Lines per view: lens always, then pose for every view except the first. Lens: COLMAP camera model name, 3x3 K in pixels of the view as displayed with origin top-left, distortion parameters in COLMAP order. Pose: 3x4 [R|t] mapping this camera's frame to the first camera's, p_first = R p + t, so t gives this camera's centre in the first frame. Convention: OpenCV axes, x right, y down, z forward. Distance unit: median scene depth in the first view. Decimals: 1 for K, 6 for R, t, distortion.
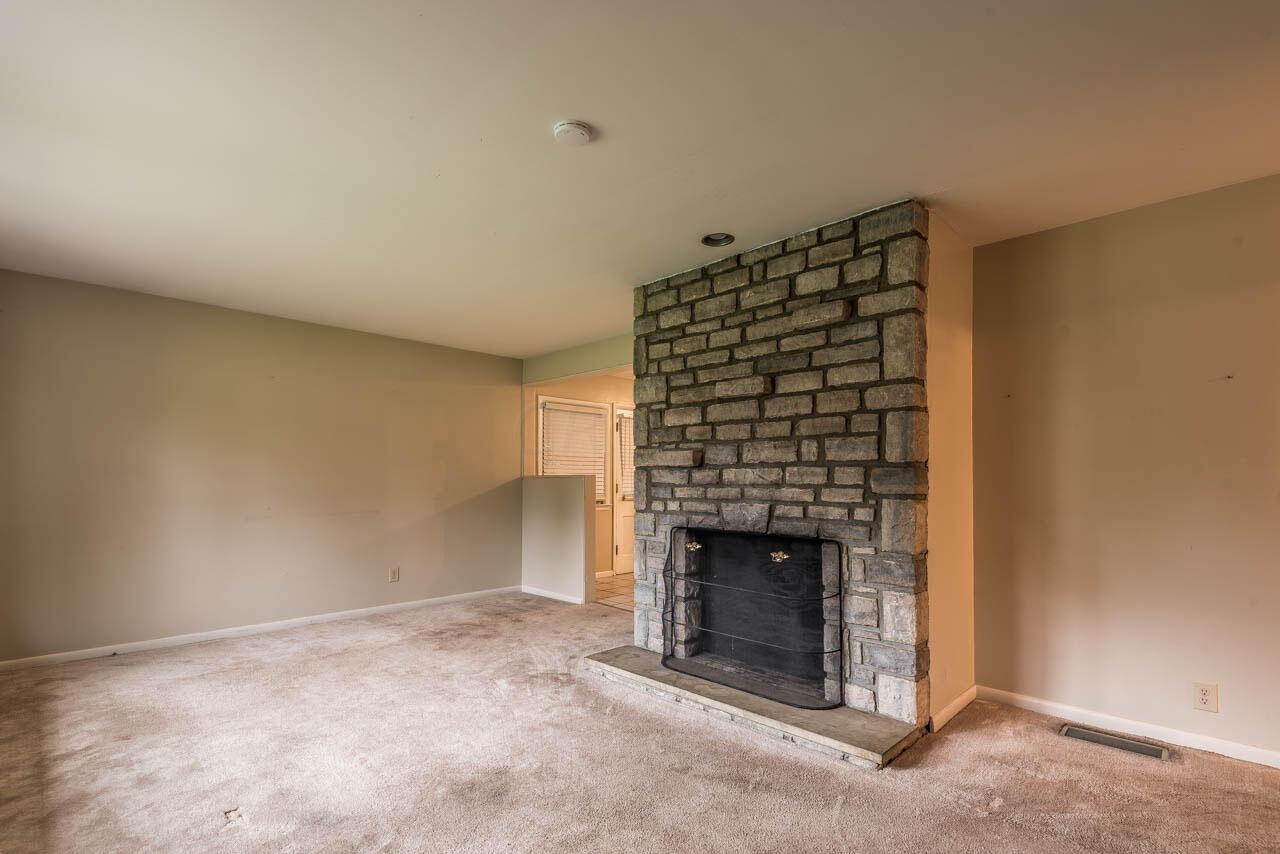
lens RADIAL K [[601.2, 0, 643.6], [0, 601.2, 468.4], [0, 0, 1]] dist [0.000145, -0.000140]
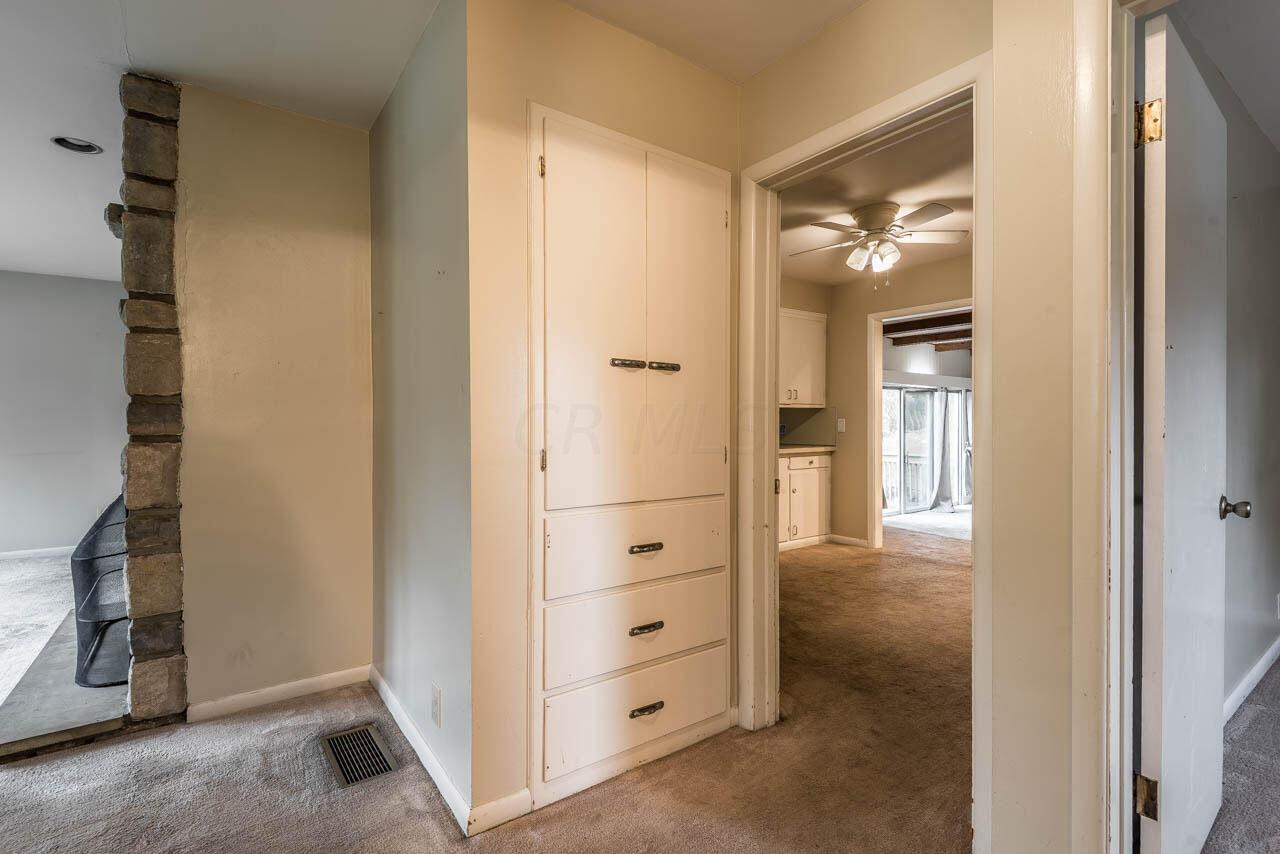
lens RADIAL K [[592.5, 0, 667.5], [0, 592.5, 423.7], [0, 0, 1]] dist [0.000374, -0.000031]
pose [[0.990021, -0.000361, -0.140919, 1.123930], [0.003421, 0.999764, 0.021470, 0.009926], [0.140877, -0.021738, 0.989788, 0.259743]]
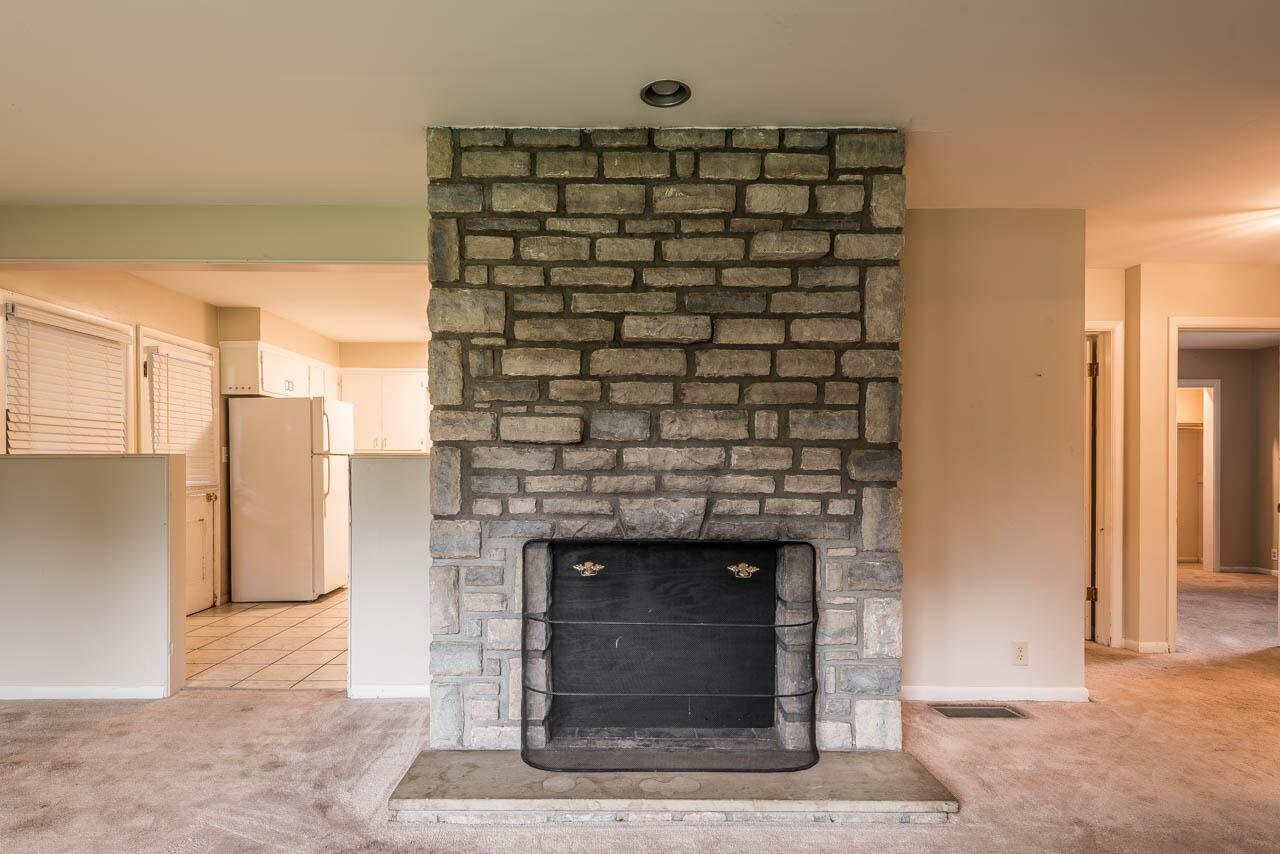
lens RADIAL K [[701.5, 0, 636.2], [0, 701.5, 465.9], [0, 0, 1]] dist [0.028390, -0.026198]
pose [[0.704397, -0.002894, 0.709800, -0.454562], [-0.014952, 0.999709, 0.018915, 0.007124], [-0.709648, -0.023937, 0.704149, 0.491597]]
